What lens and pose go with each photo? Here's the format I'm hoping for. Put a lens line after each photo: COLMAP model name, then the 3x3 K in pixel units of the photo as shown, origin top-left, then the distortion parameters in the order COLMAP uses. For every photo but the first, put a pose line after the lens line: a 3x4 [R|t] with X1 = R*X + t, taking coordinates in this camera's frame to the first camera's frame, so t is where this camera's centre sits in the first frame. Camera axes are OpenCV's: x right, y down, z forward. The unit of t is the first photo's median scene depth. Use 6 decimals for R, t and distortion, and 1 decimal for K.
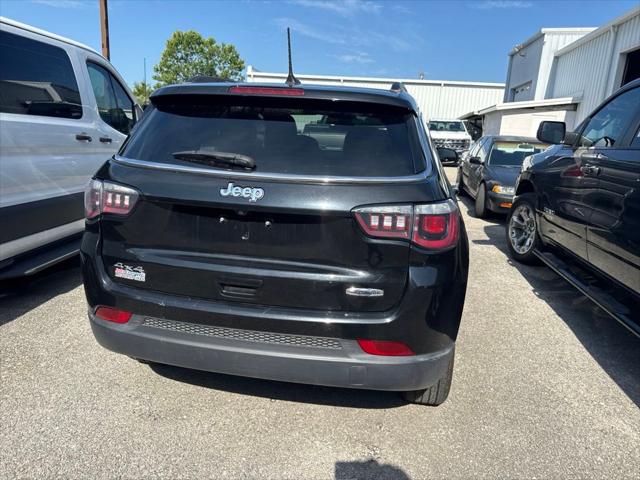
lens RADIAL K [[448.6, 0, 321.9], [0, 448.6, 235.9], [0, 0, 1]] dist [0.012898, -0.016301]
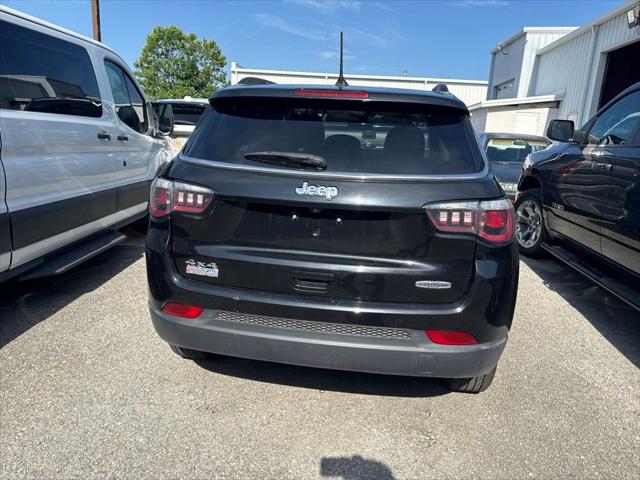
lens RADIAL K [[448.6, 0, 322.8], [0, 448.6, 231.1], [0, 0, 1]] dist [0.012898, -0.016301]
pose [[0.999176, -0.009501, 0.039471, -0.143445], [0.009598, 0.999951, -0.002266, -0.000367], [-0.039447, 0.002643, 0.999218, -0.032602]]
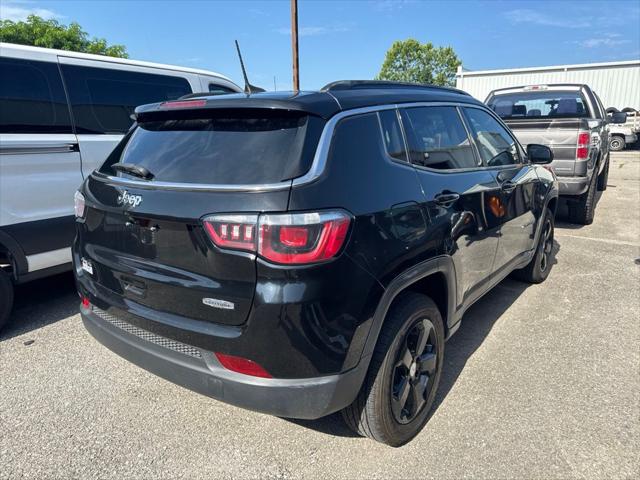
lens RADIAL K [[448.6, 0, 327.8], [0, 448.6, 229.1], [0, 0, 1]] dist [0.012898, -0.016301]
pose [[0.897967, 0.035701, -0.438613, 0.505014], [-0.045074, 0.998923, -0.010972, -0.024215], [0.437749, 0.029623, 0.898609, 0.155641]]
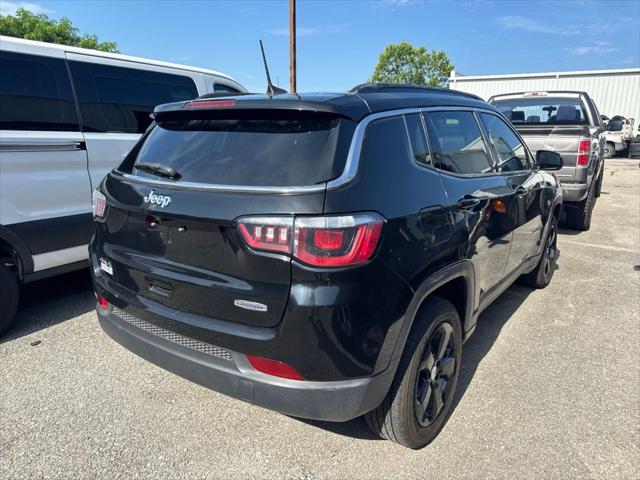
lens RADIAL K [[448.6, 0, 328.4], [0, 448.6, 236.2], [0, 0, 1]] dist [0.012898, -0.016301]
pose [[0.907499, 0.051978, -0.416827, 0.445623], [-0.058134, 0.998307, -0.002077, -0.021714], [0.416013, 0.026117, 0.908984, 0.129434]]
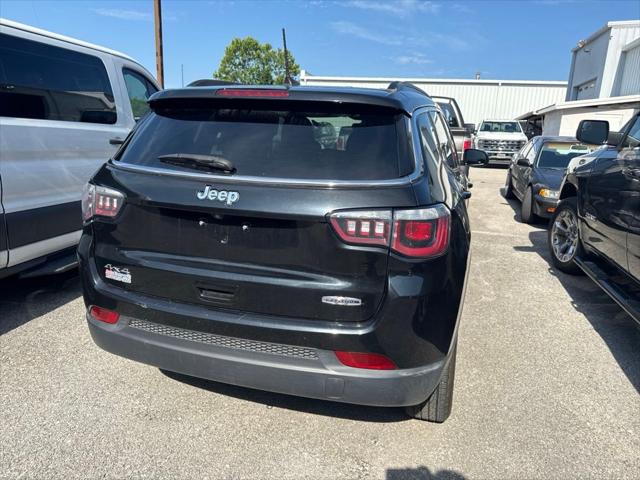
lens RADIAL K [[448.6, 0, 323.2], [0, 448.6, 234.7], [0, 0, 1]] dist [0.012898, -0.016301]
pose [[0.993456, 0.014828, -0.113247, 0.112612], [-0.015719, 0.999852, -0.006977, -0.005895], [0.113127, 0.008712, 0.993542, 0.031708]]
